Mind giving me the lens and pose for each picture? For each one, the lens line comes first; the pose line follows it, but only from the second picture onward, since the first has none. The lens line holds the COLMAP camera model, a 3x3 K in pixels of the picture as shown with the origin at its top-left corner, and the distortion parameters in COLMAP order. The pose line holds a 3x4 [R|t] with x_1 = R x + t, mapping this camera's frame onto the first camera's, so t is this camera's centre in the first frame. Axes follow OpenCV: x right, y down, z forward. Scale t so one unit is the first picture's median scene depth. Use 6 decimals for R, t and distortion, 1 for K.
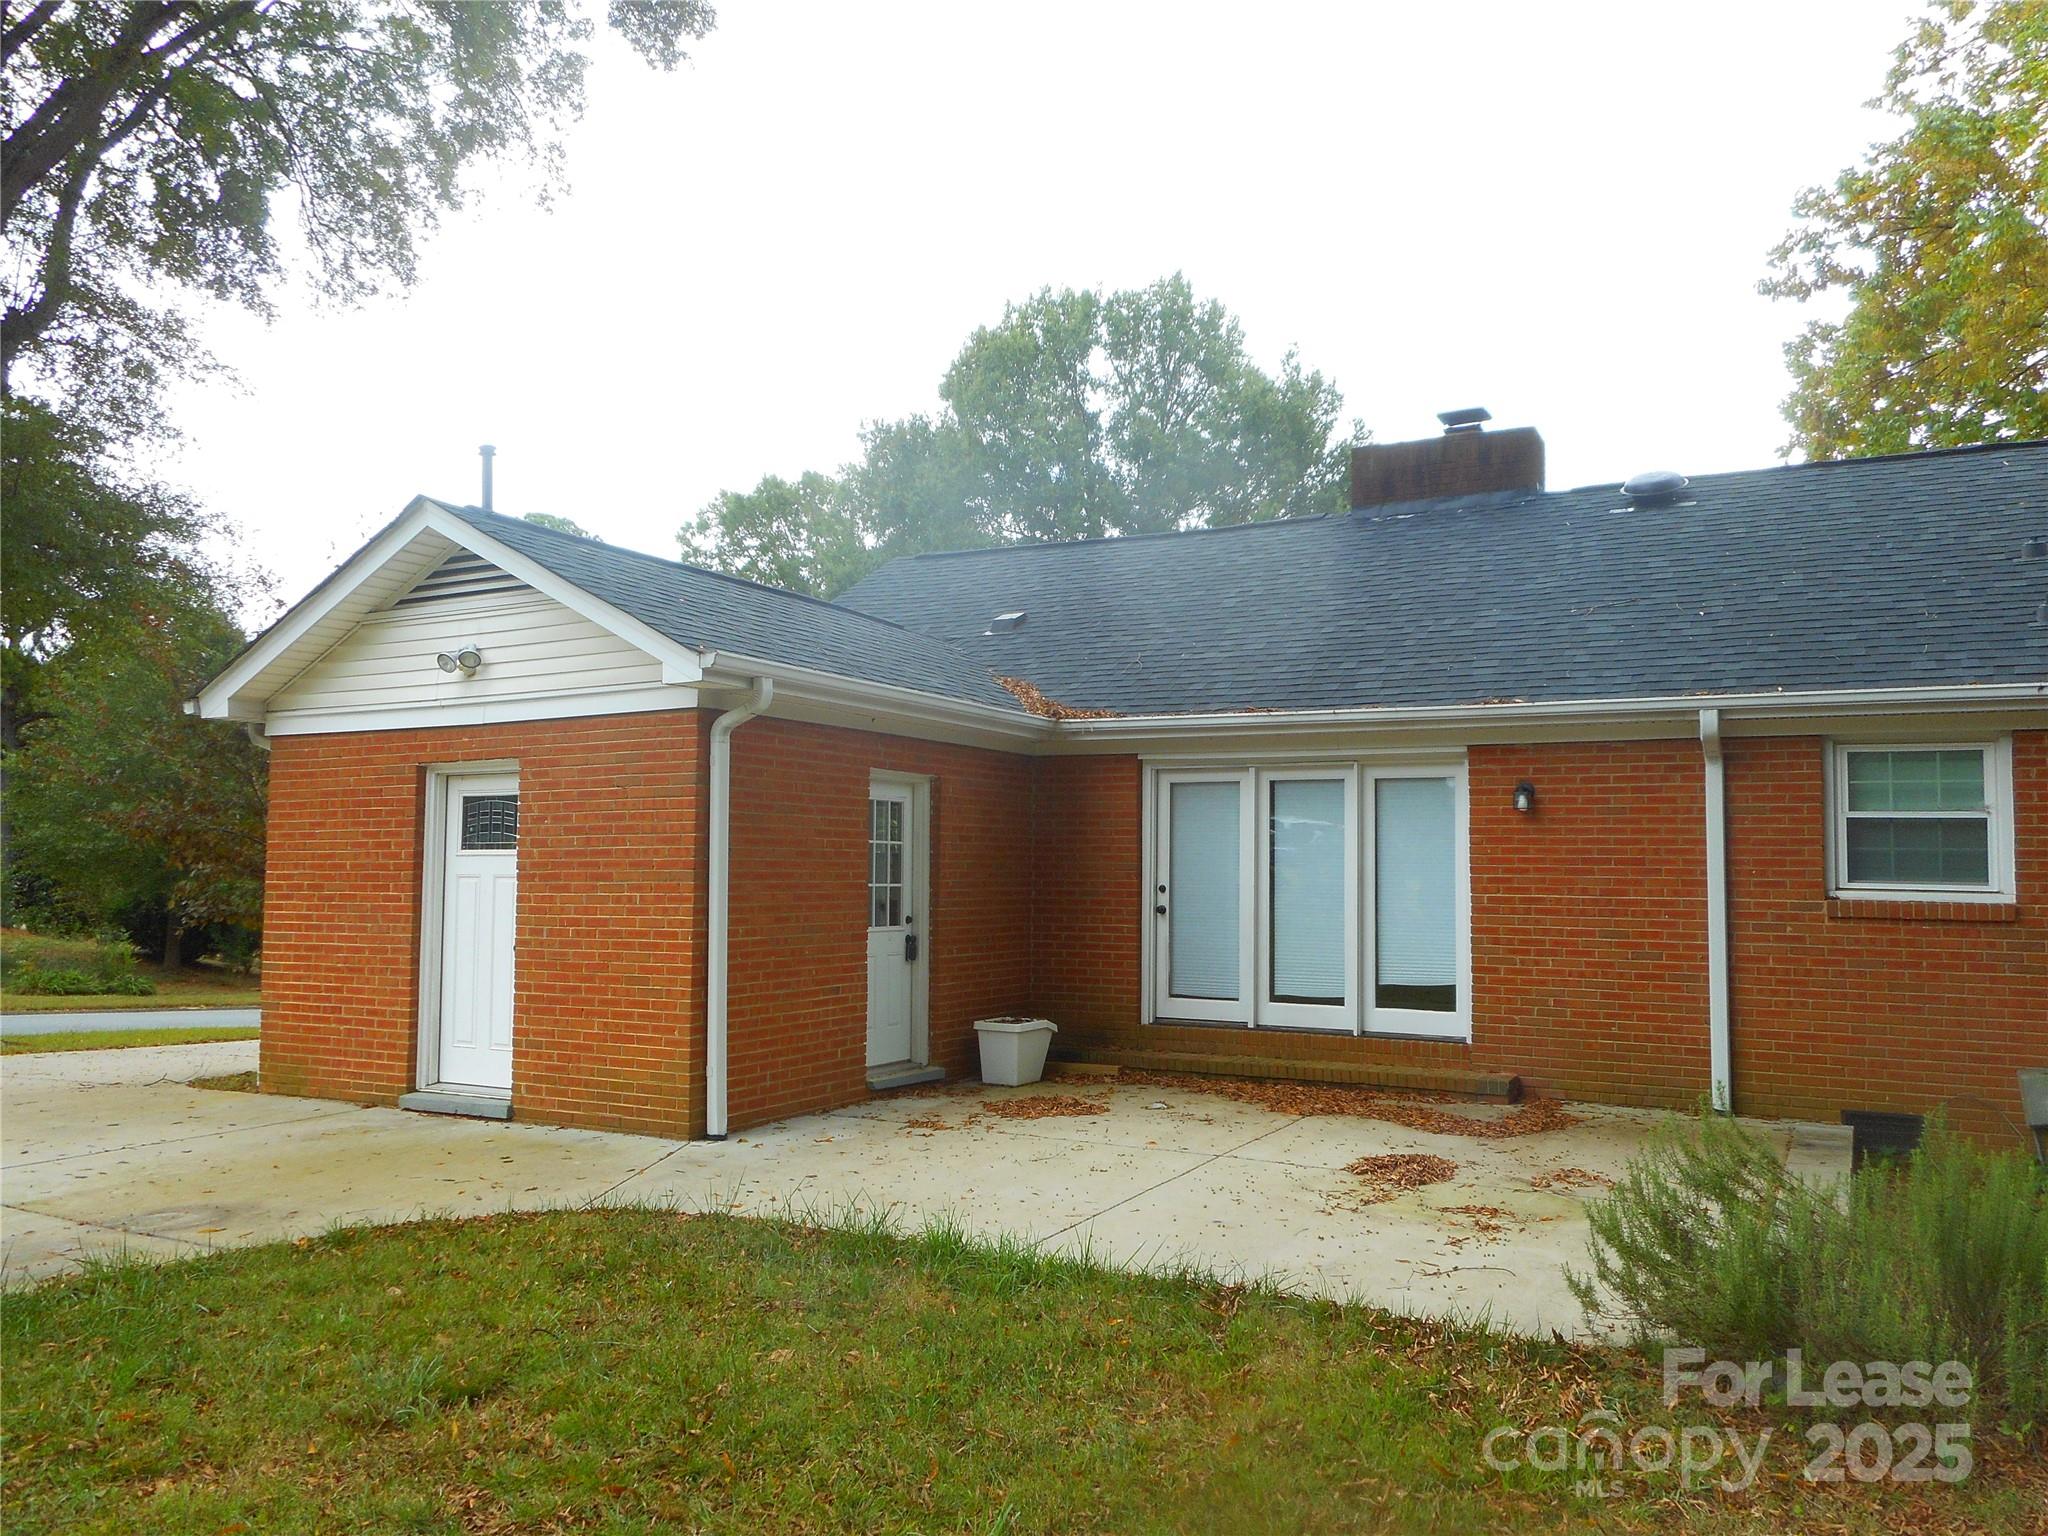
lens RADIAL K [[1550.3, 0, 1032.1], [0, 1550.3, 765.3], [0, 0, 1]] dist [0.010488, -0.000868]
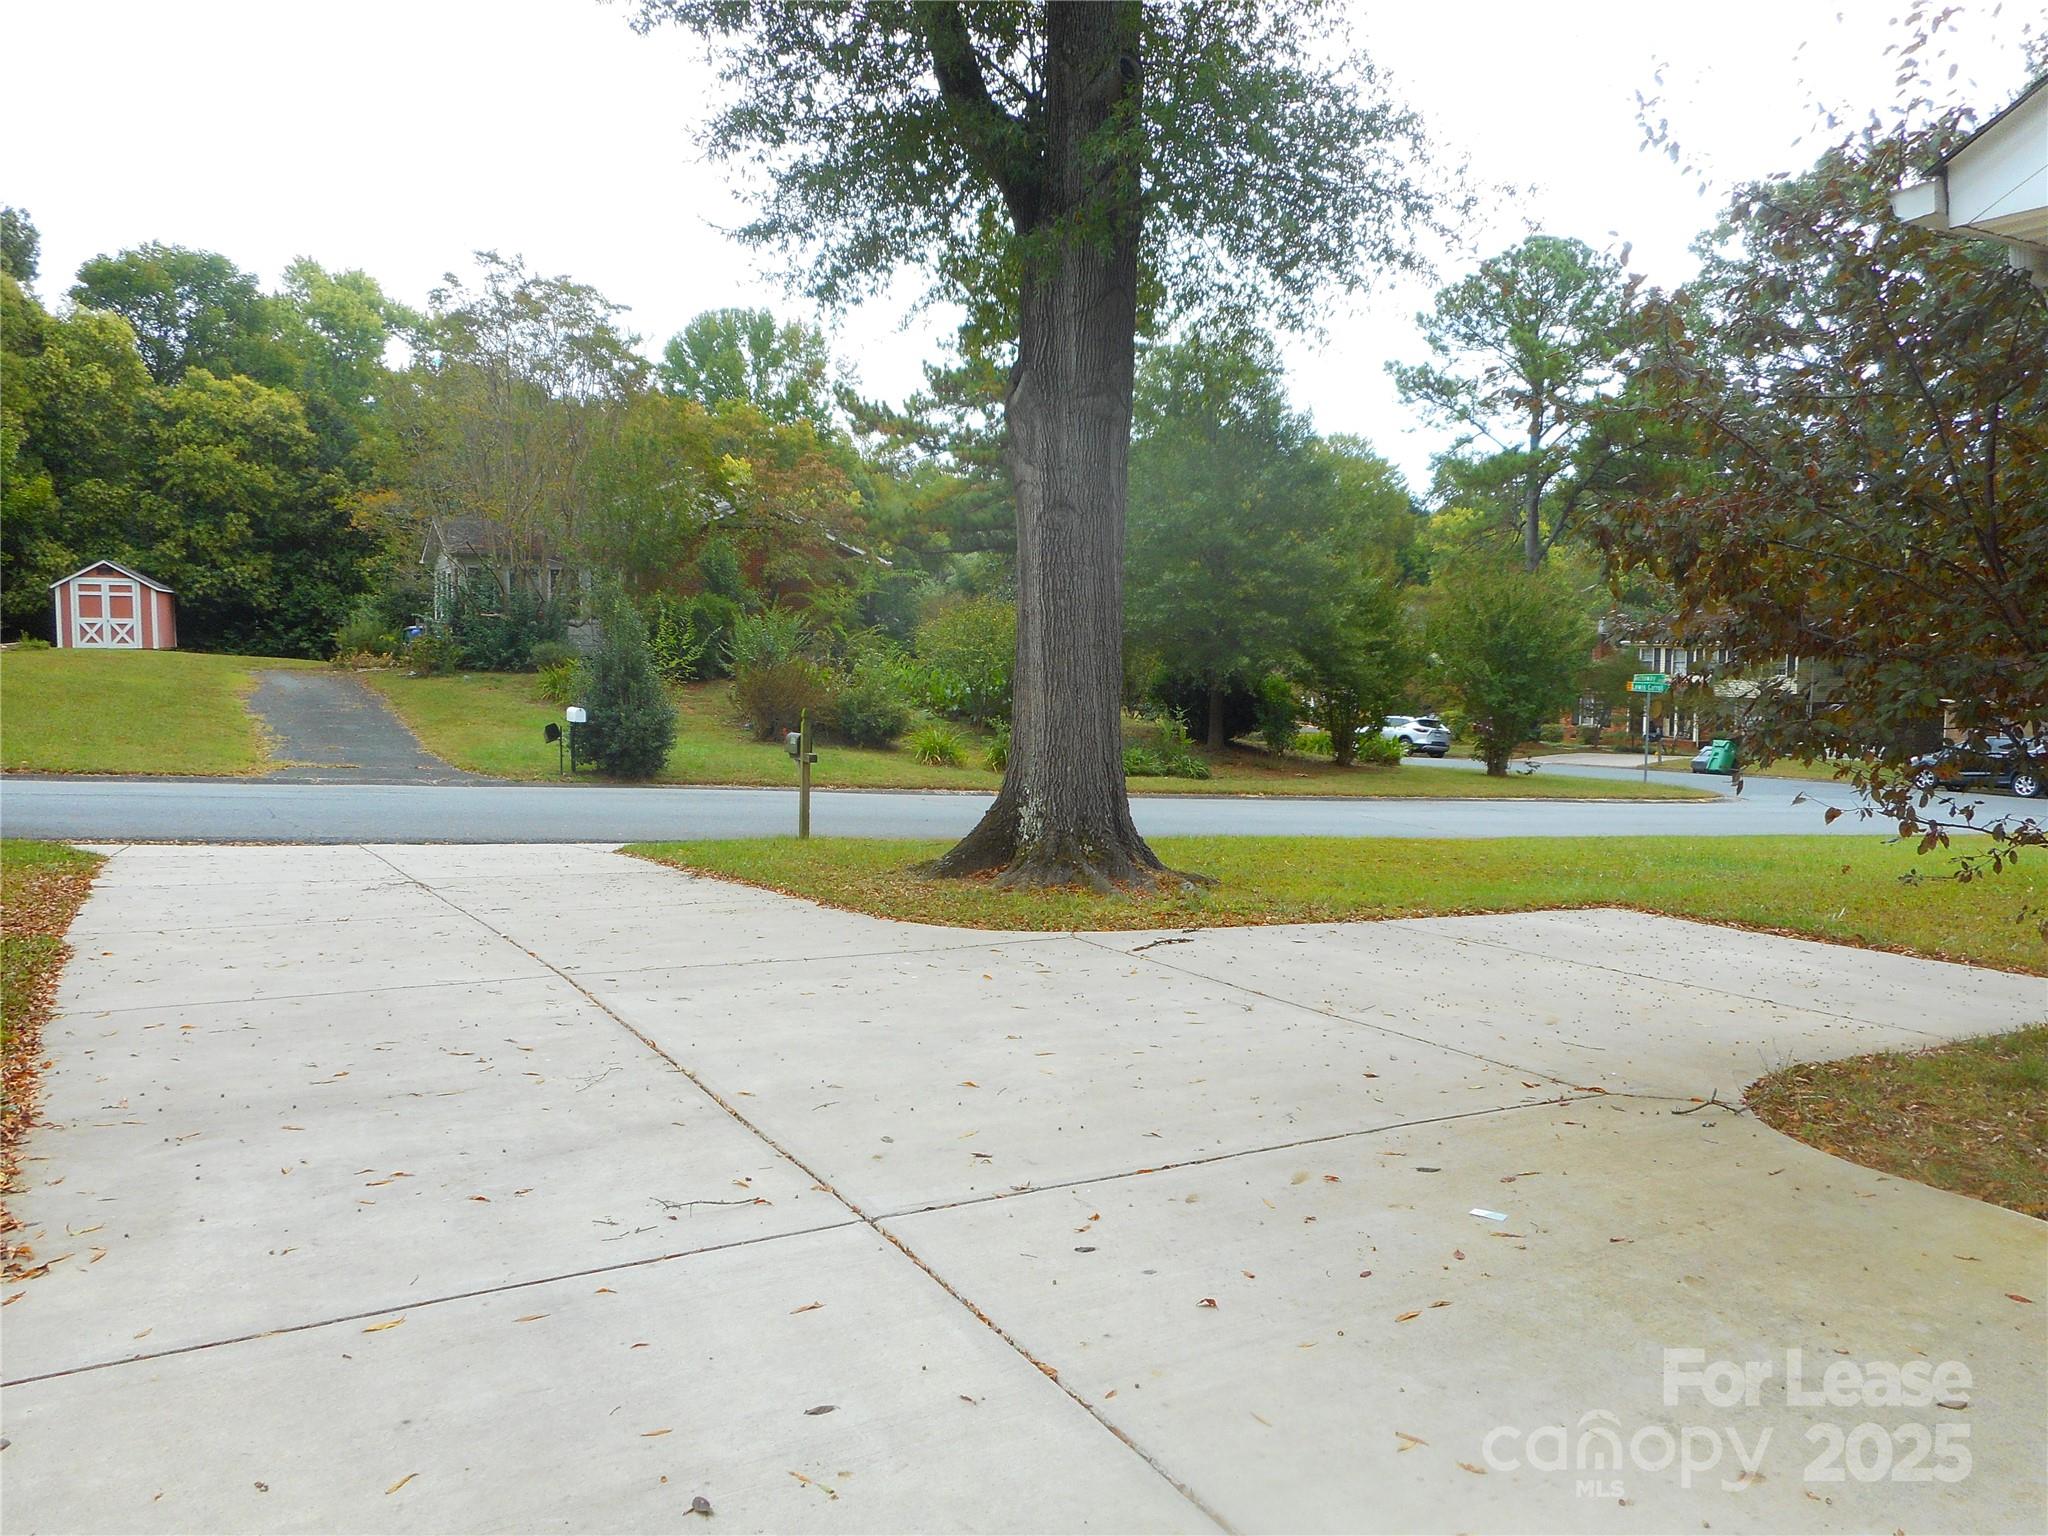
lens RADIAL K [[1550.3, 0, 1020.3], [0, 1550.3, 766.9], [0, 0, 1]] dist [0.010488, -0.000868]
pose [[0.840369, 0.045691, -0.540085, -0.612424], [0.032120, 0.990491, 0.133775, 0.049683], [0.541061, -0.129768, 0.830911, 0.648539]]
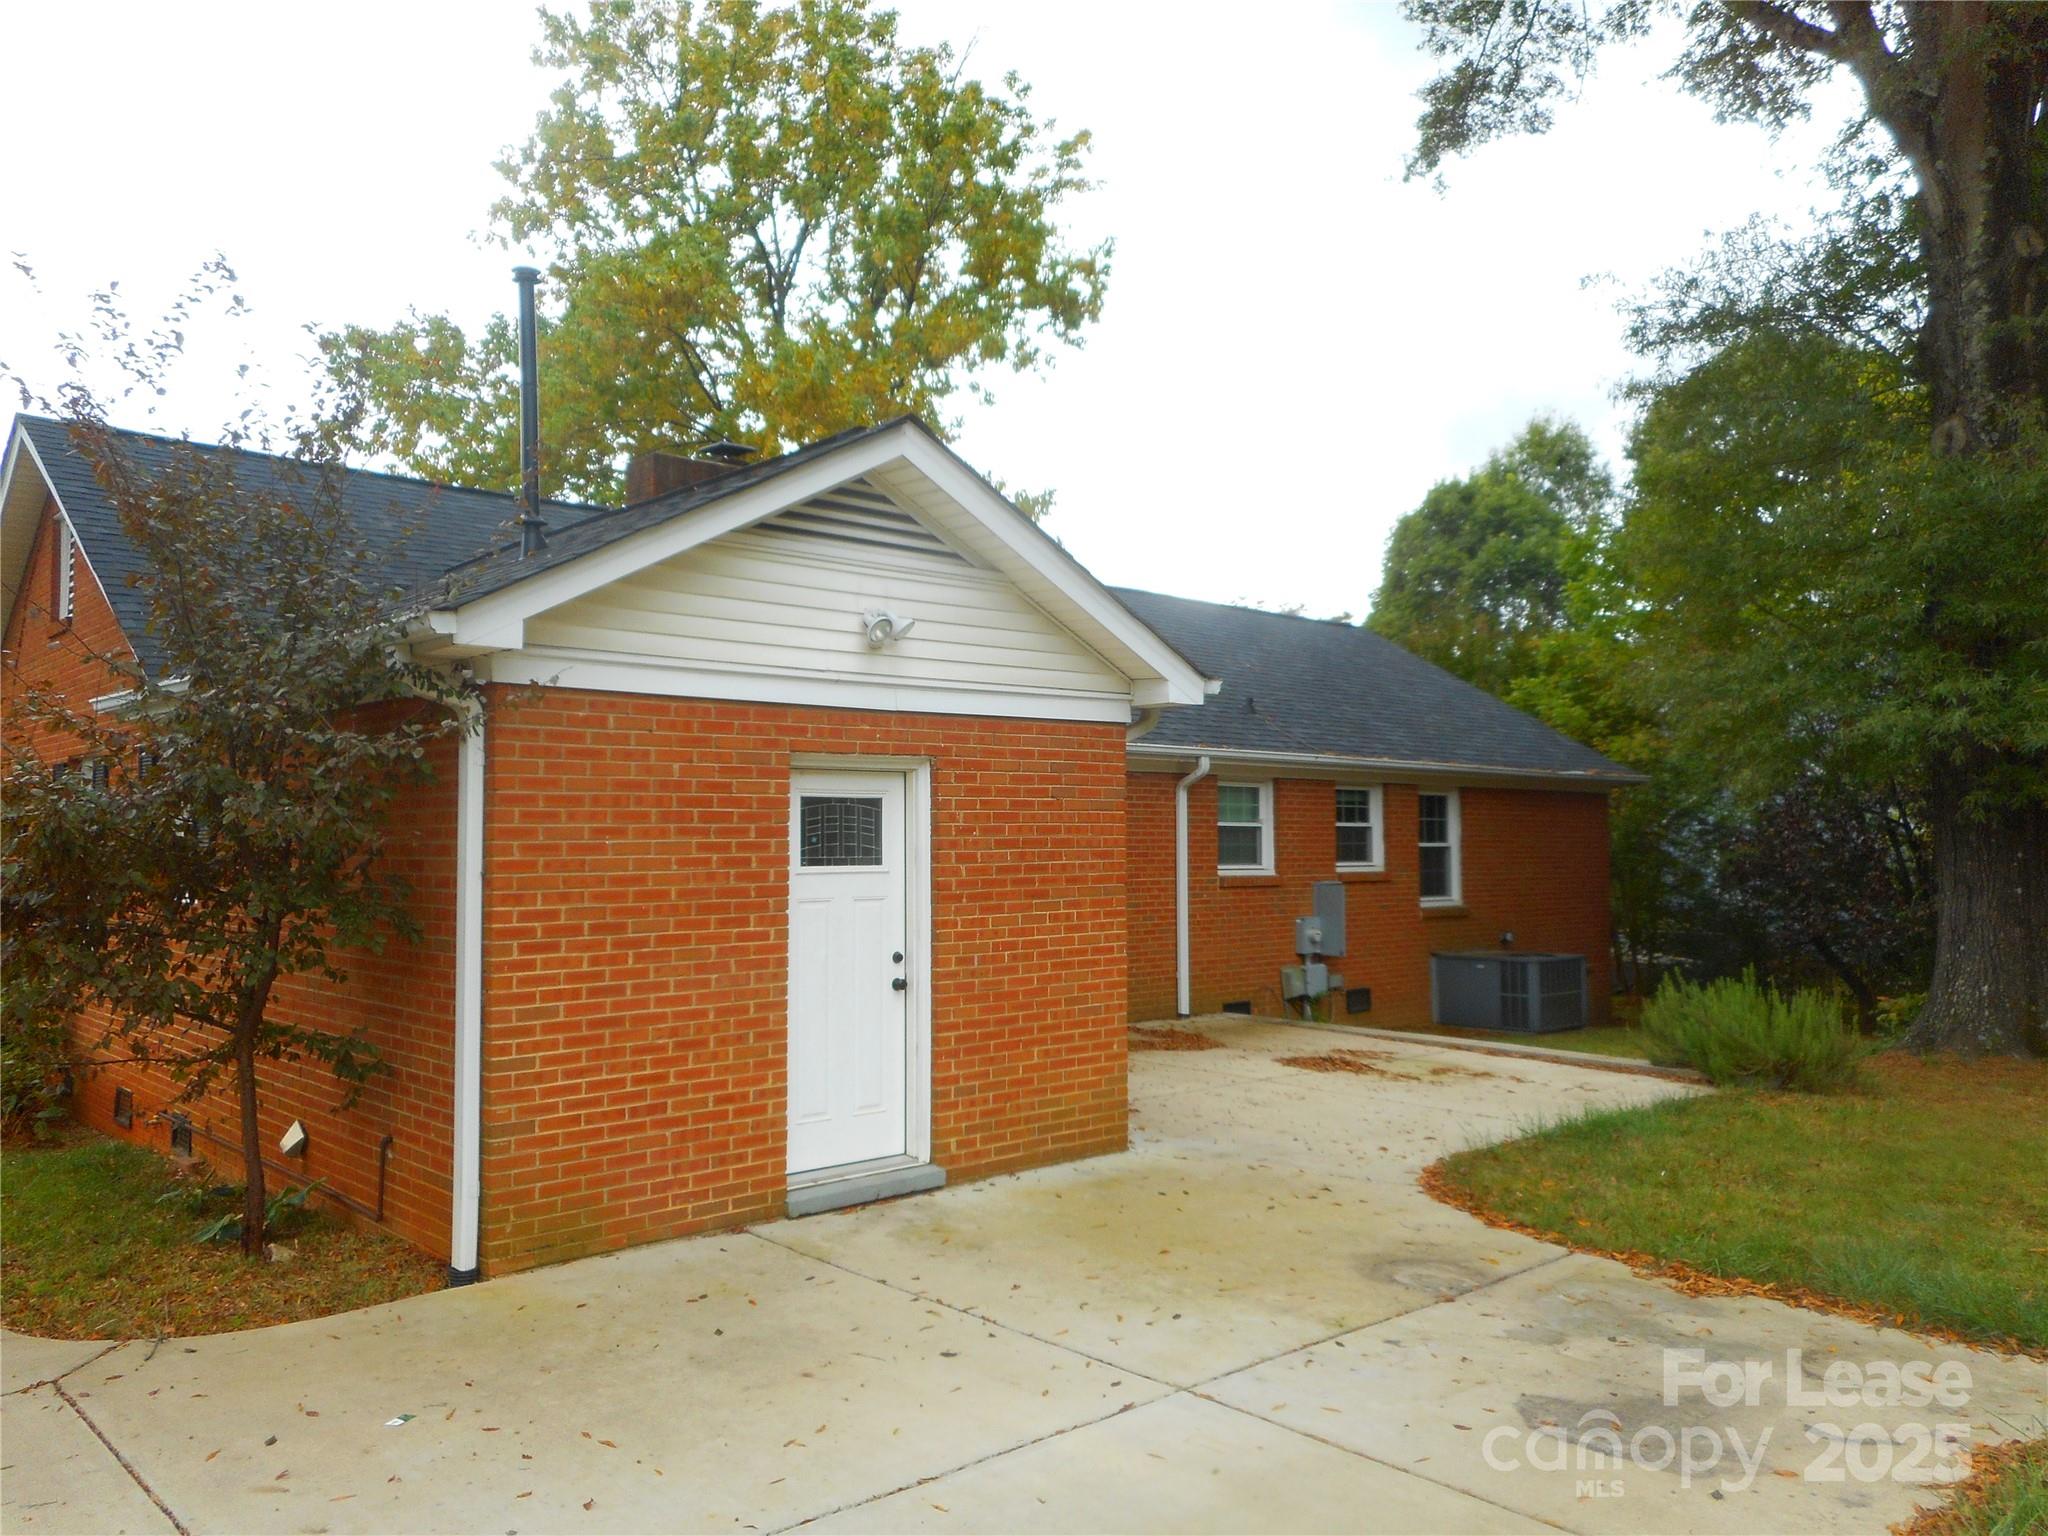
lens RADIAL K [[1550.3, 0, 1028.2], [0, 1550.3, 773.3], [0, 0, 1]] dist [0.010488, -0.000868]
pose [[0.316525, 0.032020, 0.948044, -1.135766], [-0.066670, 0.997710, -0.011438, 0.010748], [-0.946238, -0.059585, 0.317935, 0.702748]]
